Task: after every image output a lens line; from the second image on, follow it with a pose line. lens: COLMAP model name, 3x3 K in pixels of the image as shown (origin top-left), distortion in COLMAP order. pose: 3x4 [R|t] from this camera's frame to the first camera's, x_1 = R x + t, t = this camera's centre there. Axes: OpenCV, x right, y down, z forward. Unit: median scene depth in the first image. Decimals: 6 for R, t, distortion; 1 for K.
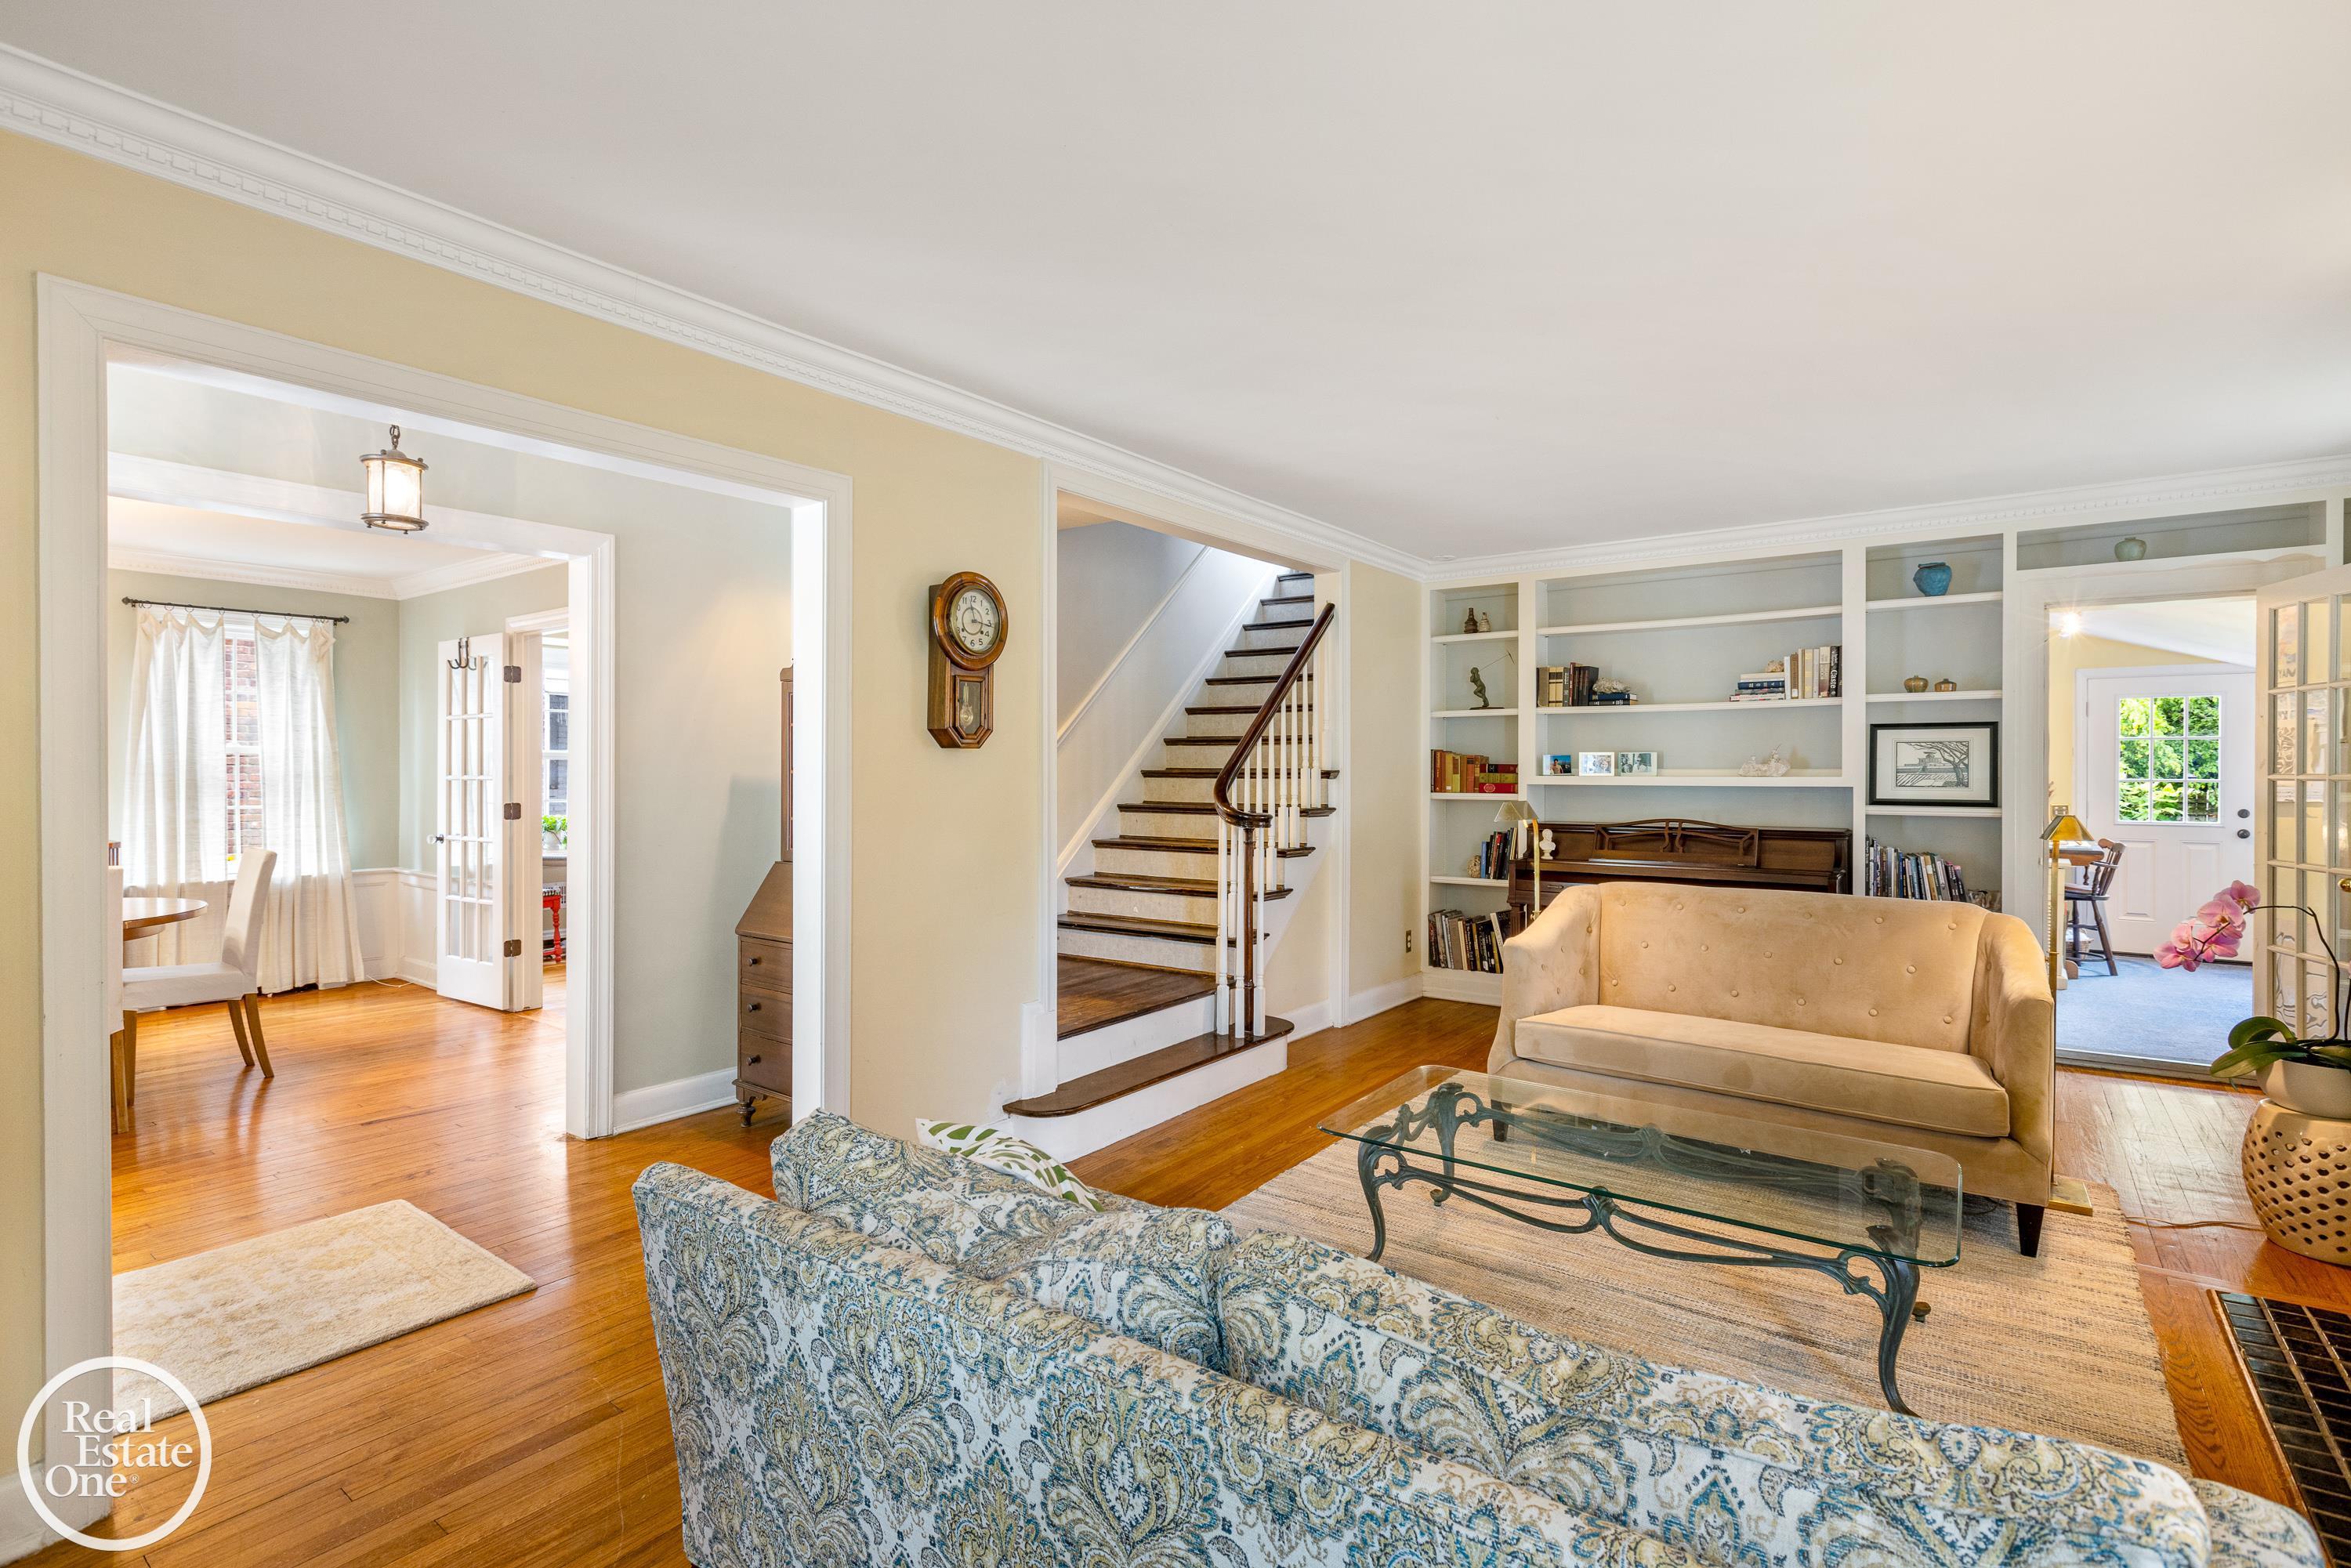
lens RADIAL K [[1135.8, 0, 1175.6], [0, 1135.8, 781.3], [0, 0, 1]] dist [-0.001619, -0.000480]
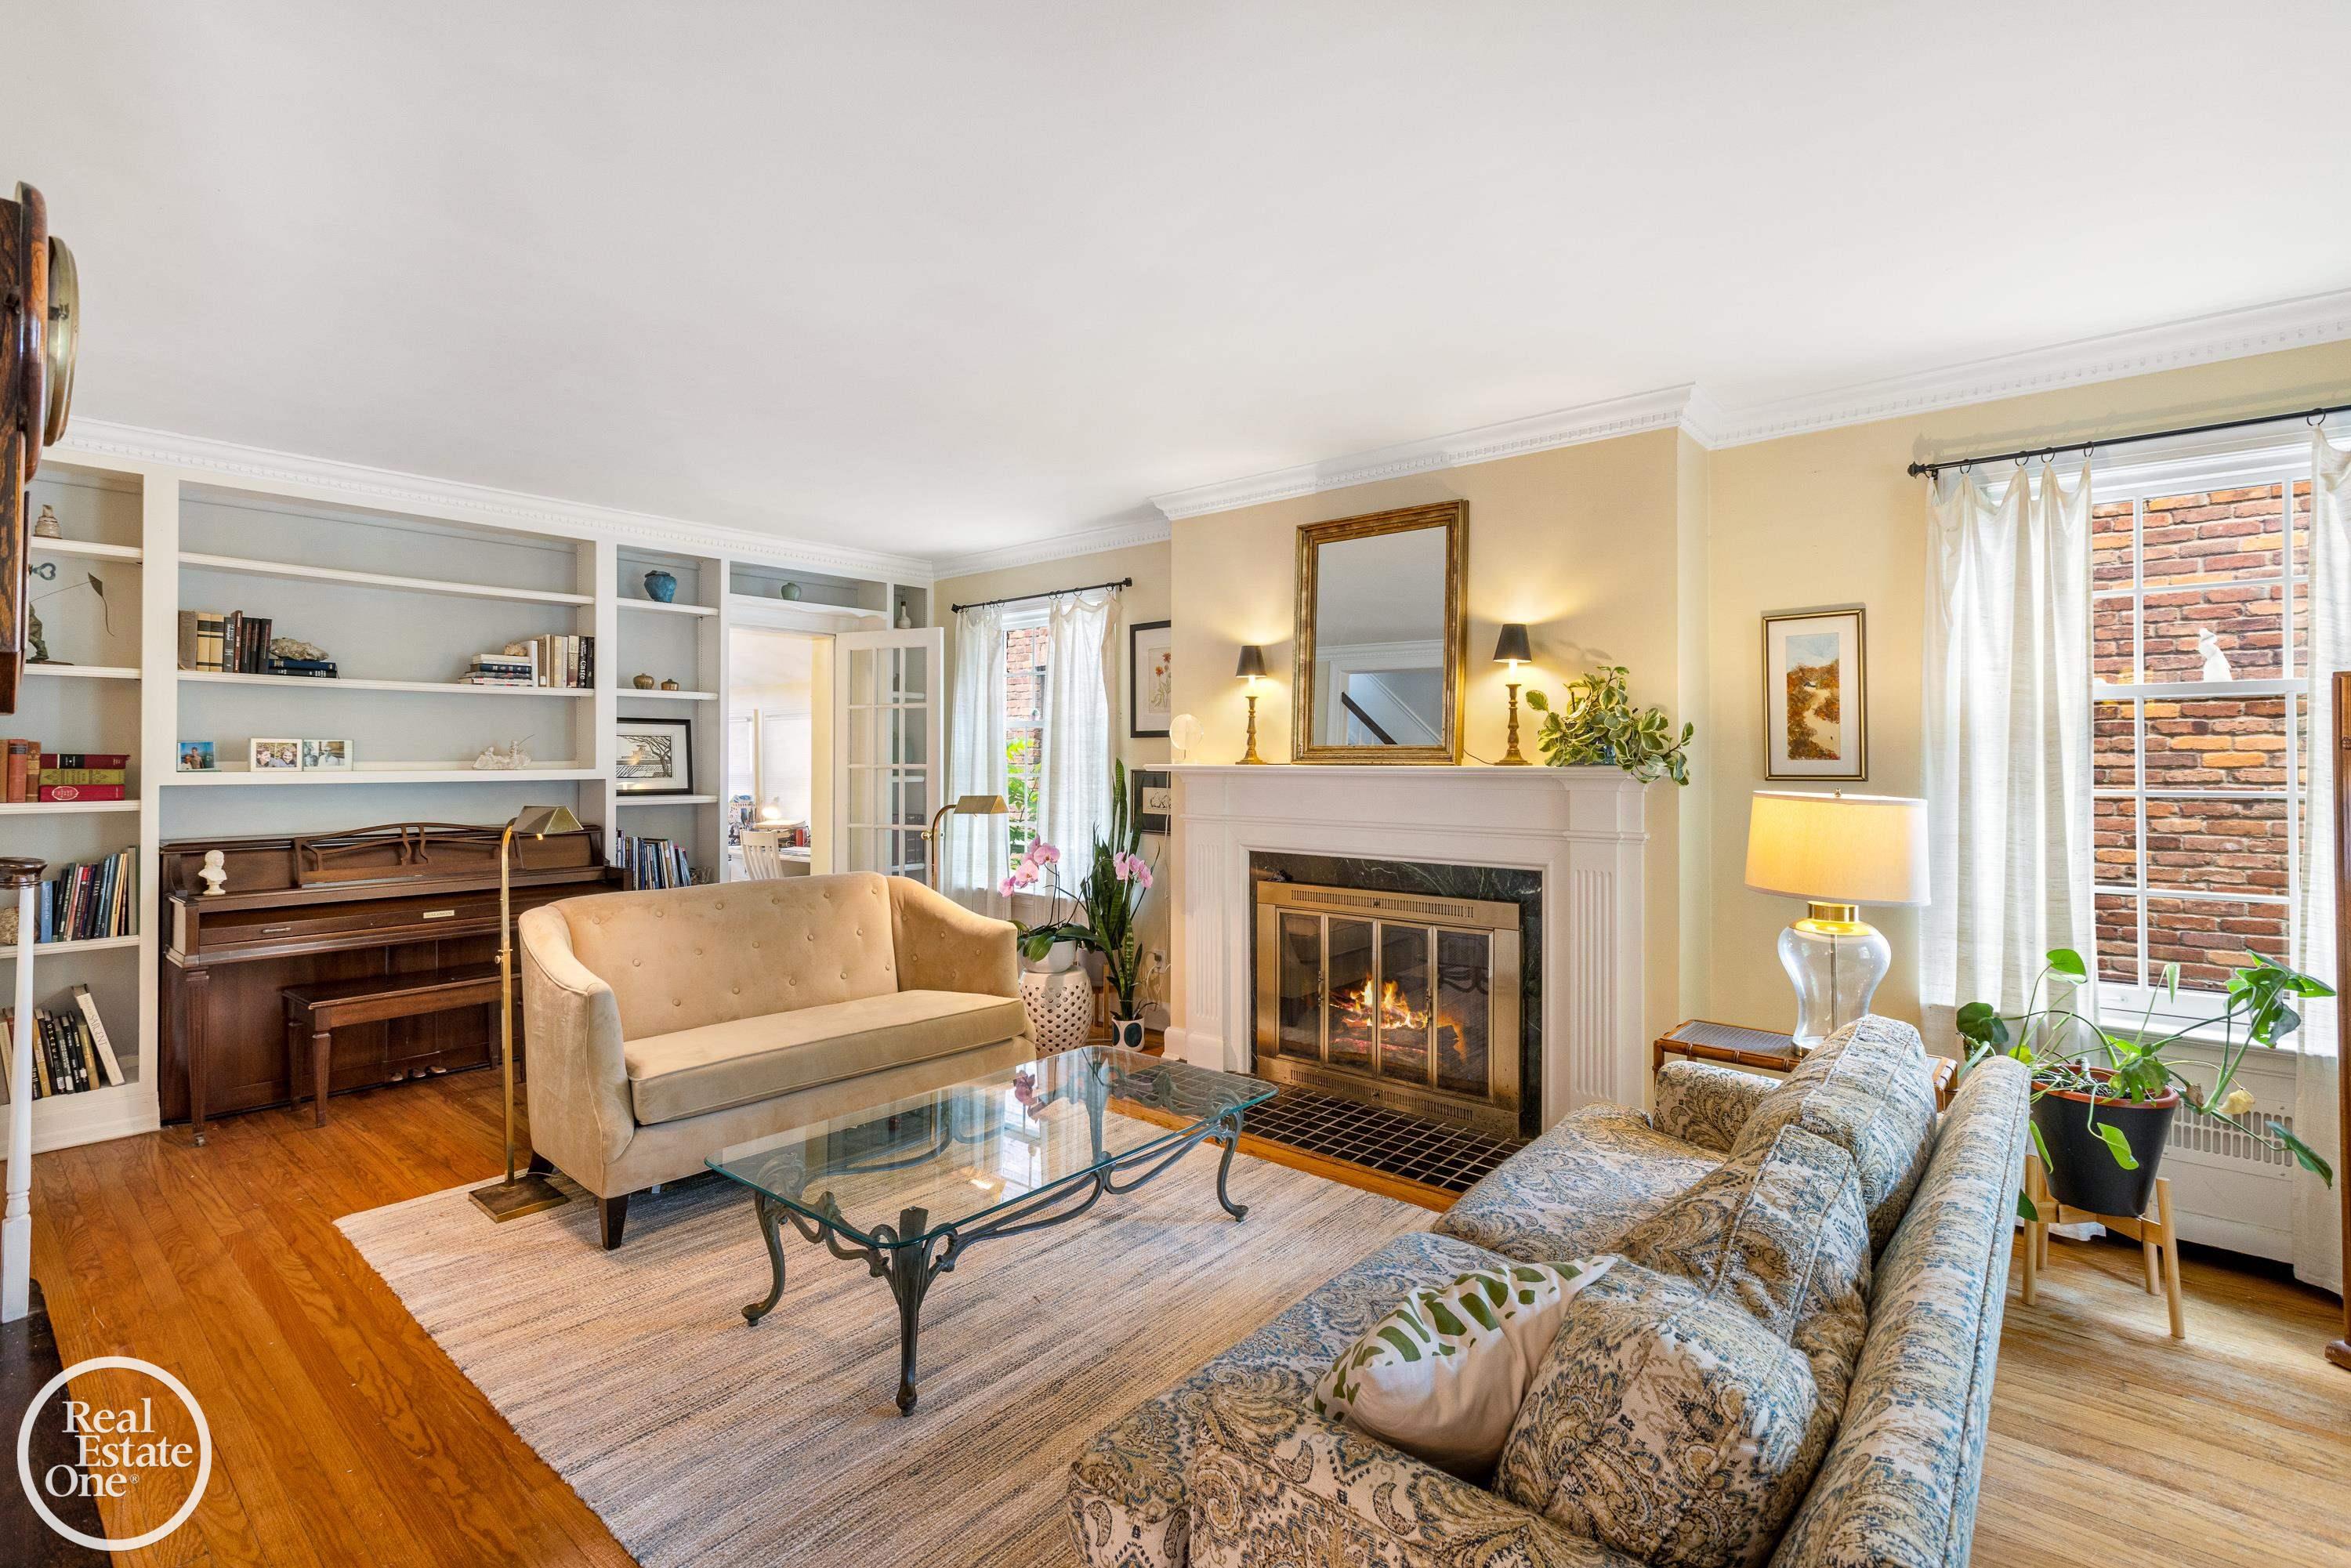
lens RADIAL K [[1072.1, 0, 1178.5], [0, 1072.1, 759.1], [0, 0, 1]] dist [0.001833, 0.000338]
pose [[0.061604, -0.000968, 0.998100, -0.313842], [0.009784, 0.999952, 0.000366, -0.008024], [-0.998053, 0.009743, 0.061610, 0.424521]]
